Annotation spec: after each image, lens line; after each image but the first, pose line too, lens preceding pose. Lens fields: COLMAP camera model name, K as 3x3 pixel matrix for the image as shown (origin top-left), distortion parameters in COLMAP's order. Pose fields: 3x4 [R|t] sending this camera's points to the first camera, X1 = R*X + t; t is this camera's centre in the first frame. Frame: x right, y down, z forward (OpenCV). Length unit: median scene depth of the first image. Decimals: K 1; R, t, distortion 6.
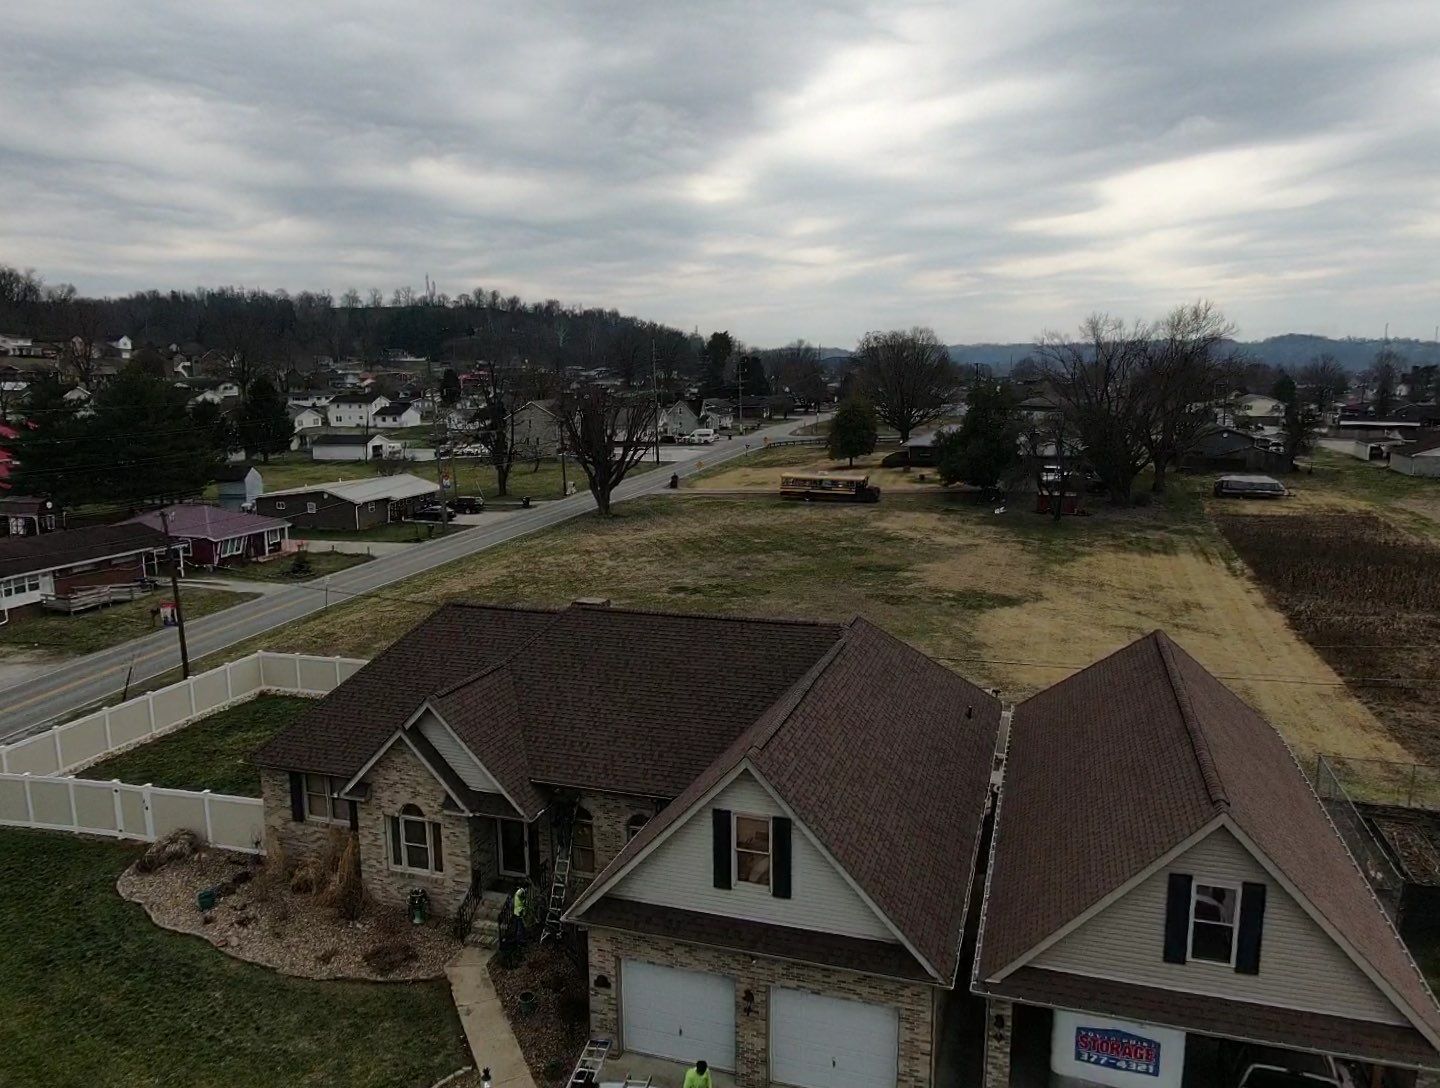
lens RADIAL K [[1042.5, 0, 722.9], [0, 1042.5, 548.2], [0, 0, 1]] dist [-0.010977, 0.003282]
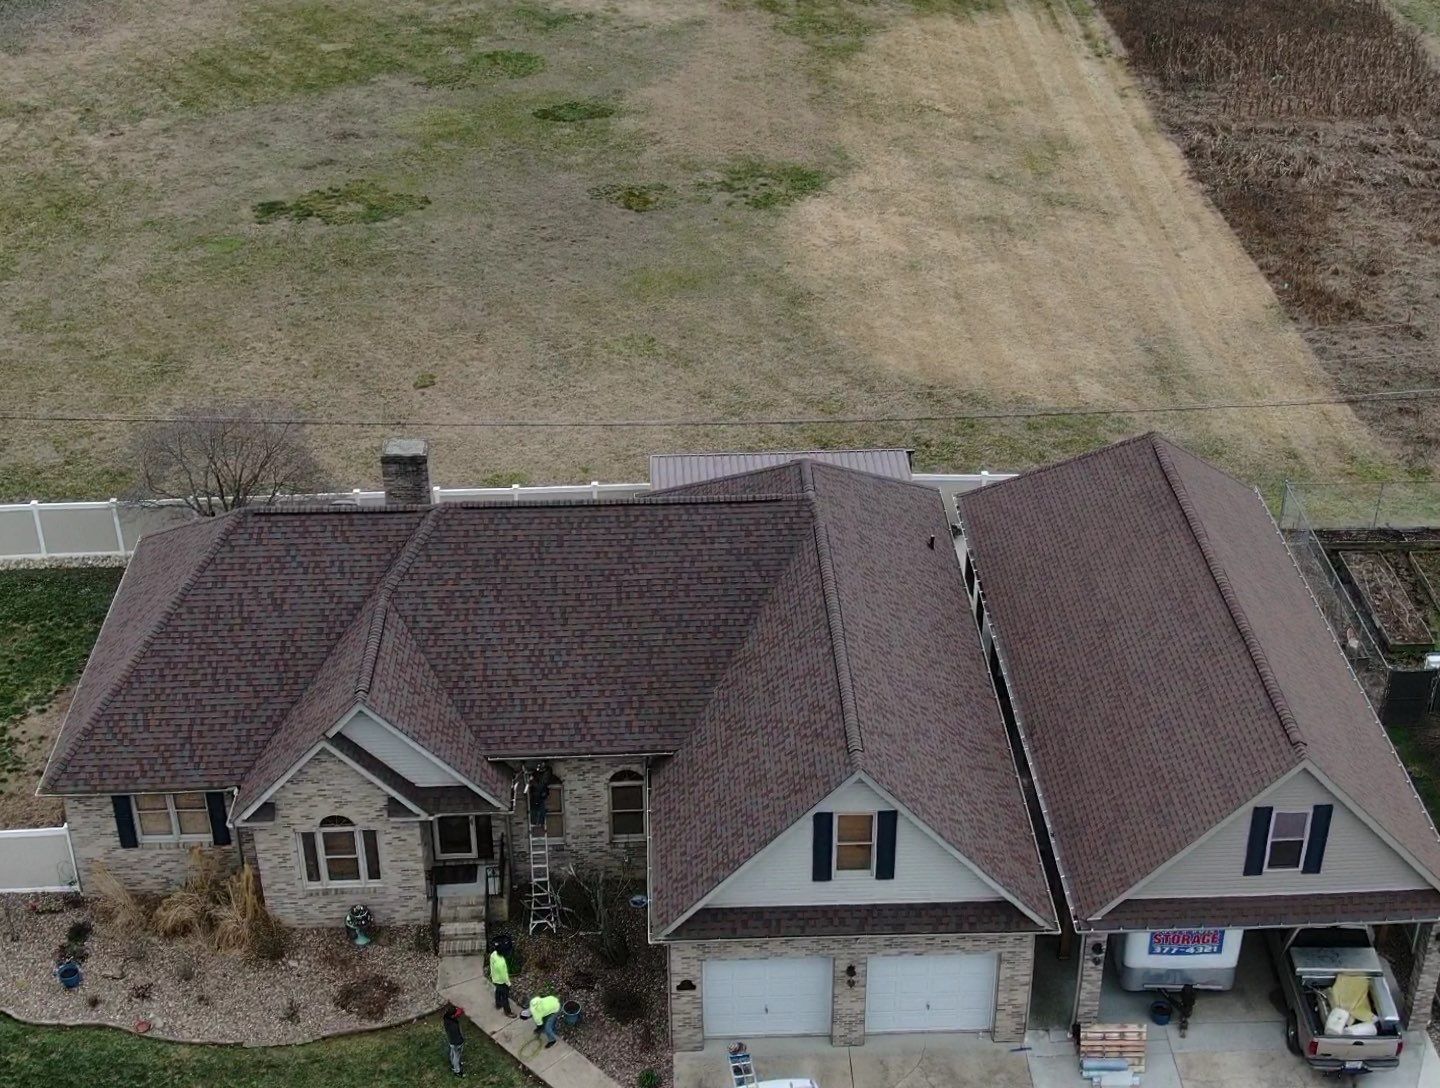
lens RADIAL K [[2004.7, 0, 727.7], [0, 2004.7, 536.7], [0, 0, 1]] dist [0.262940, -1.346089]
pose [[0.938283, -0.176595, 0.297387, -0.351574], [0.056838, 0.926866, 0.371063, -0.404252], [-0.341166, -0.331260, 0.879701, -0.310550]]
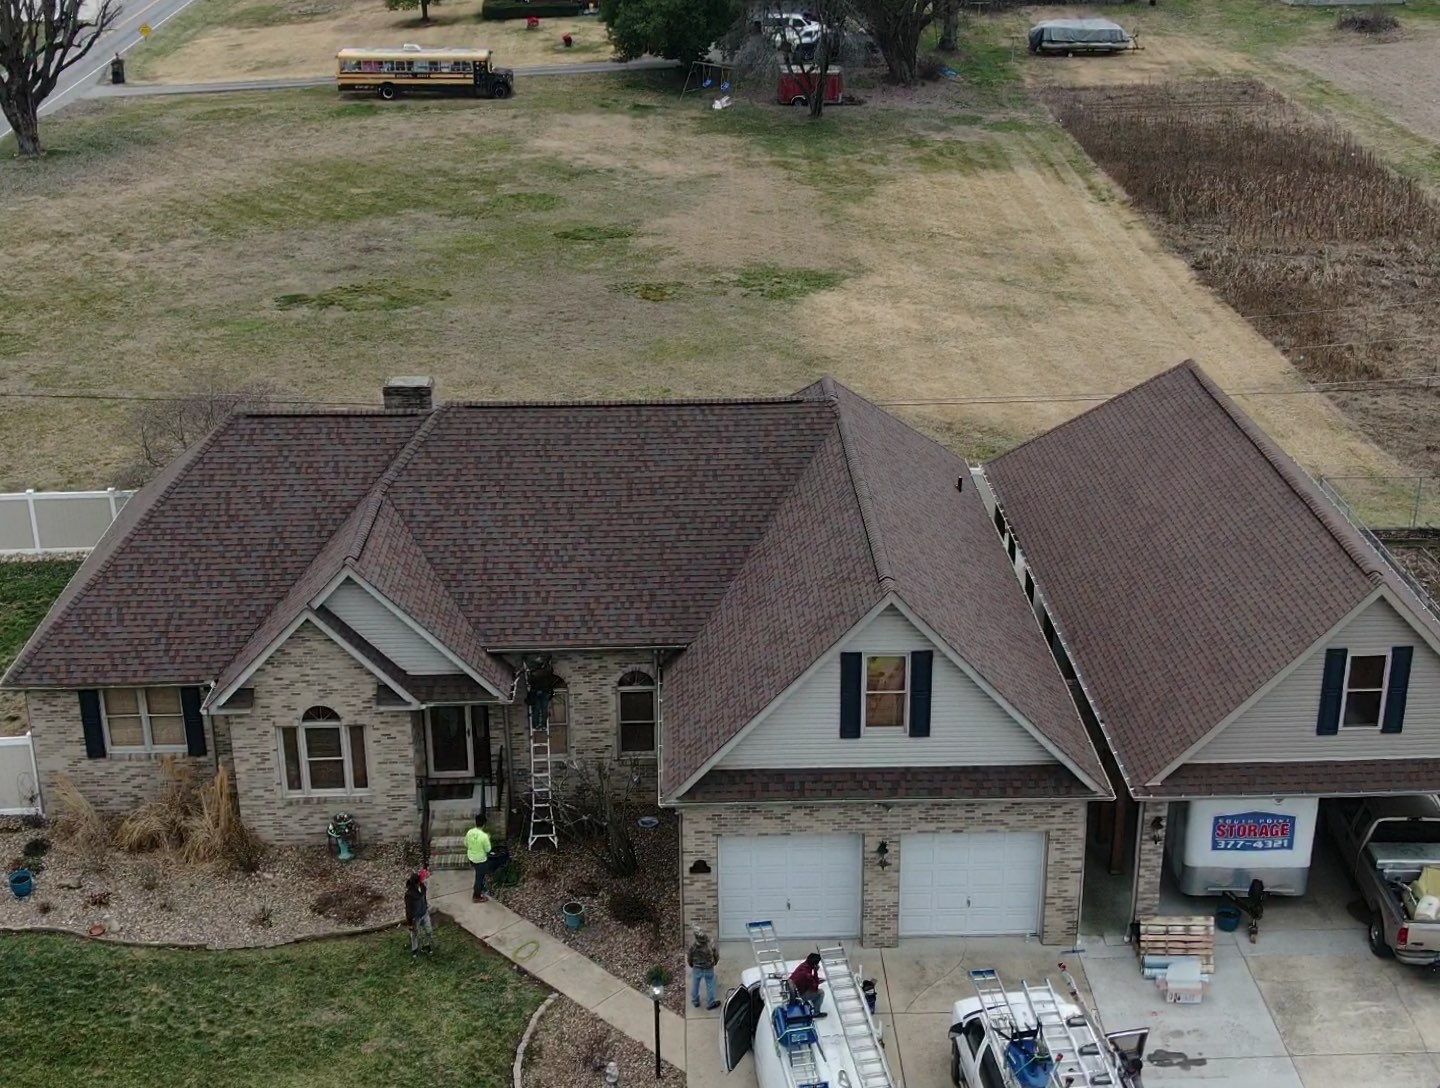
lens RADIAL K [[1912.2, 0, 727.2], [0, 1912.2, 543.6], [0, 0, 1]] dist [0.218824, -1.046715]
pose [[0.940653, -0.129658, 0.313626, -0.351053], [0.058626, 0.972329, 0.226140, -0.122965], [-0.334268, -0.194333, 0.922225, -0.255683]]
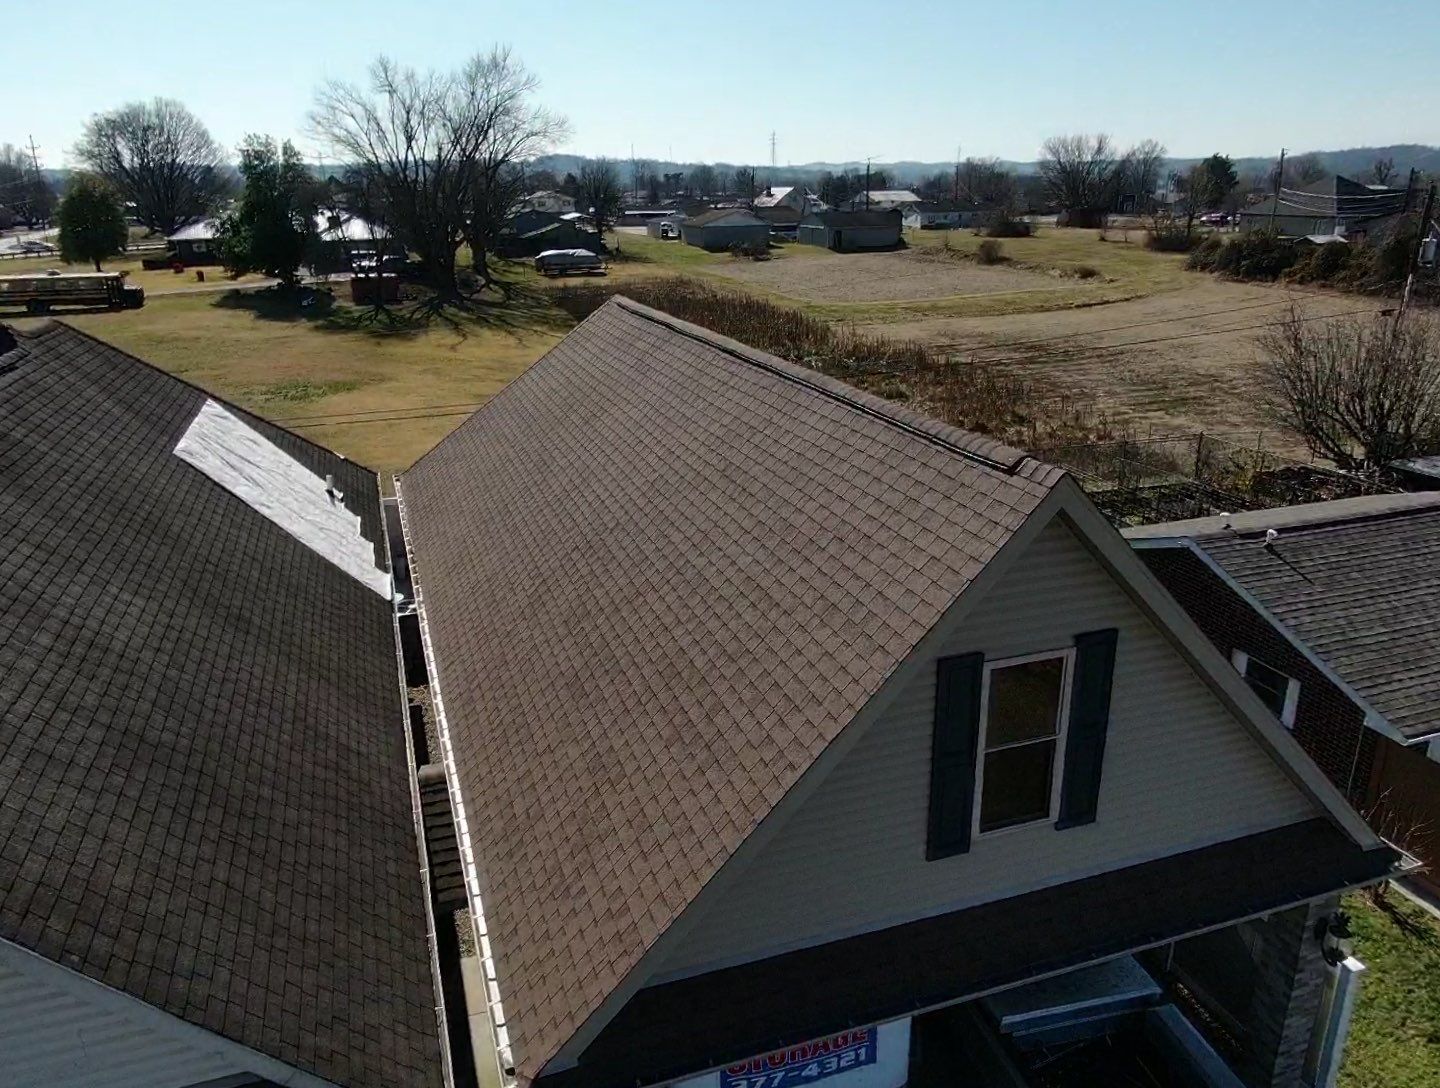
lens RADIAL K [[1047.9, 0, 723.5], [0, 1047.9, 538.9], [0, 0, 1]] dist [-0.020219, 0.010164]
pose [[0.800998, -0.196798, 0.565396, 0.074229], [0.110018, 0.976729, 0.184108, 0.095213], [-0.588471, -0.085266, 0.804010, 0.377904]]
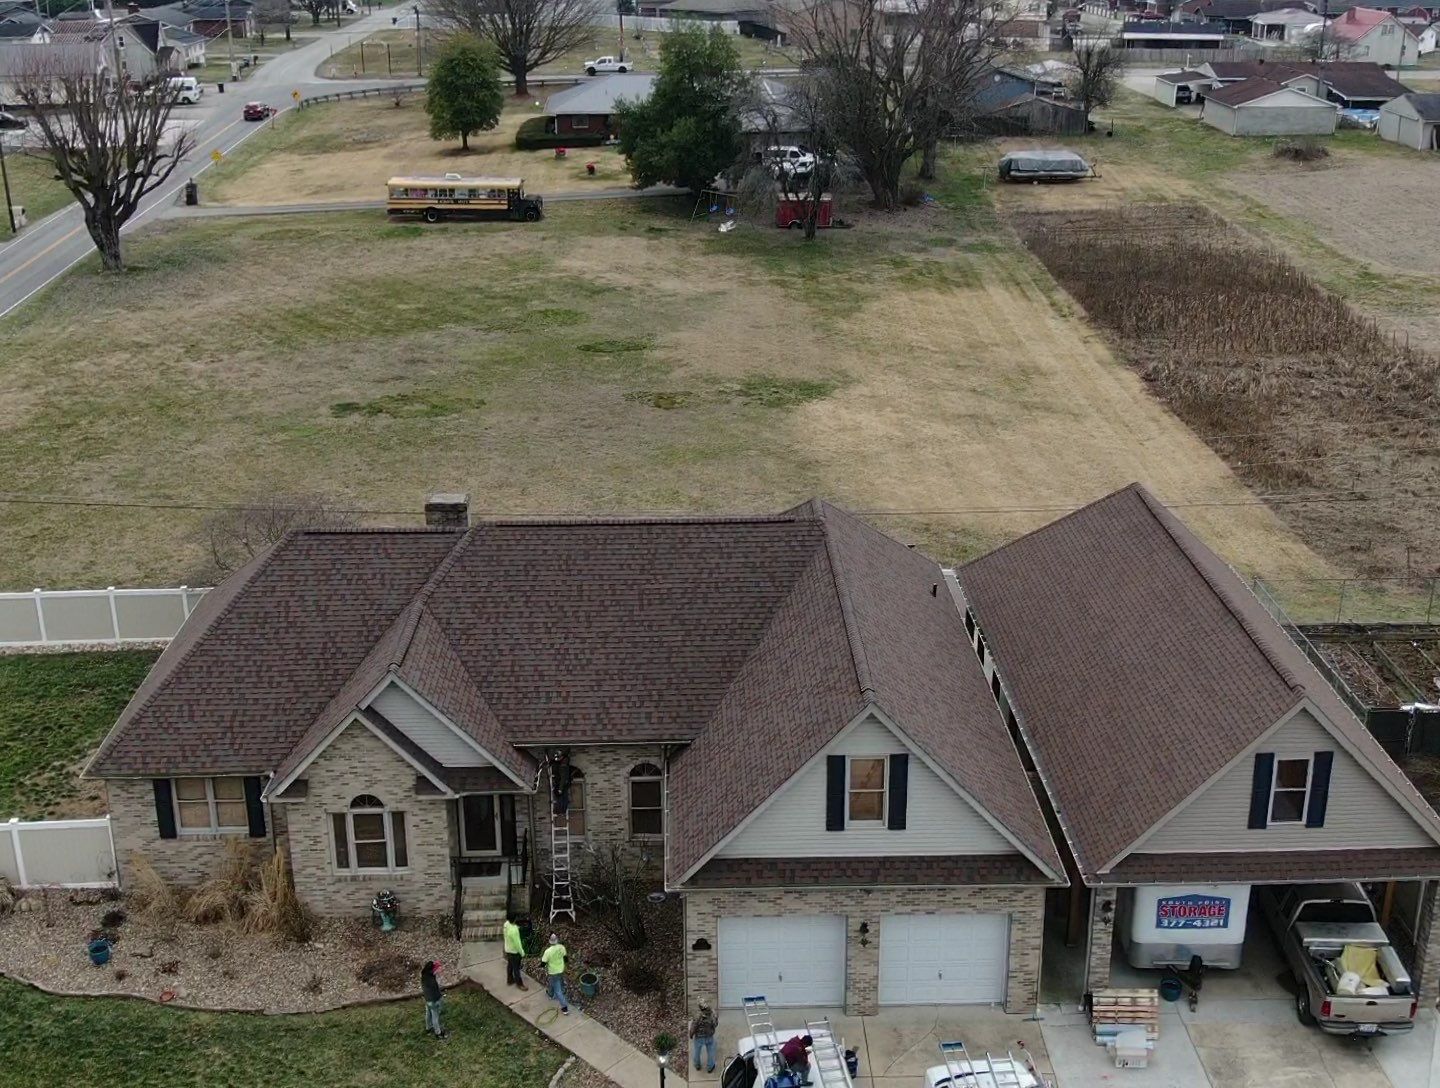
lens RADIAL K [[1718.2, 0, 725.9], [0, 1718.2, 543.9], [0, 0, 1]] dist [0.128086, -0.509474]
pose [[0.942126, -0.116728, 0.314283, -0.349325], [0.056373, 0.979239, 0.194713, -0.159113], [-0.330486, -0.165728, 0.929146, -0.266026]]
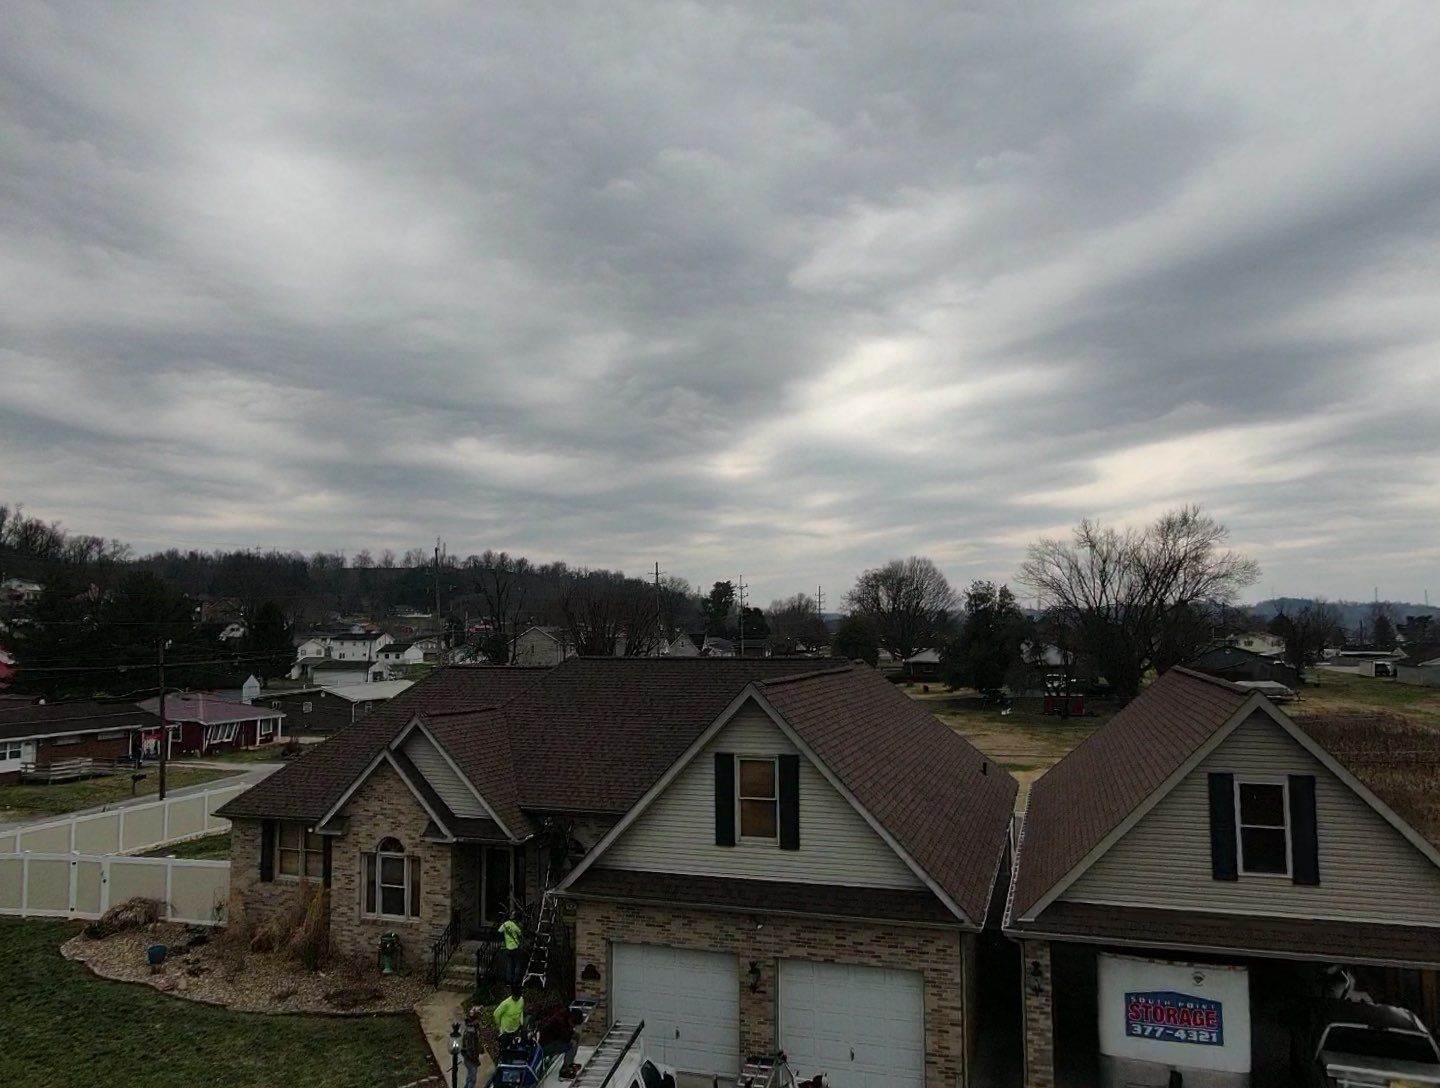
lens RADIAL K [[1042.5, 0, 722.9], [0, 1042.5, 548.2], [0, 0, 1]] dist [-0.010977, 0.003282]
pose [[0.999998, -0.000166, -0.001831, -0.000341], [-0.000298, 0.968124, -0.250472, 0.182494], [0.001815, 0.250472, 0.968122, 0.027237]]
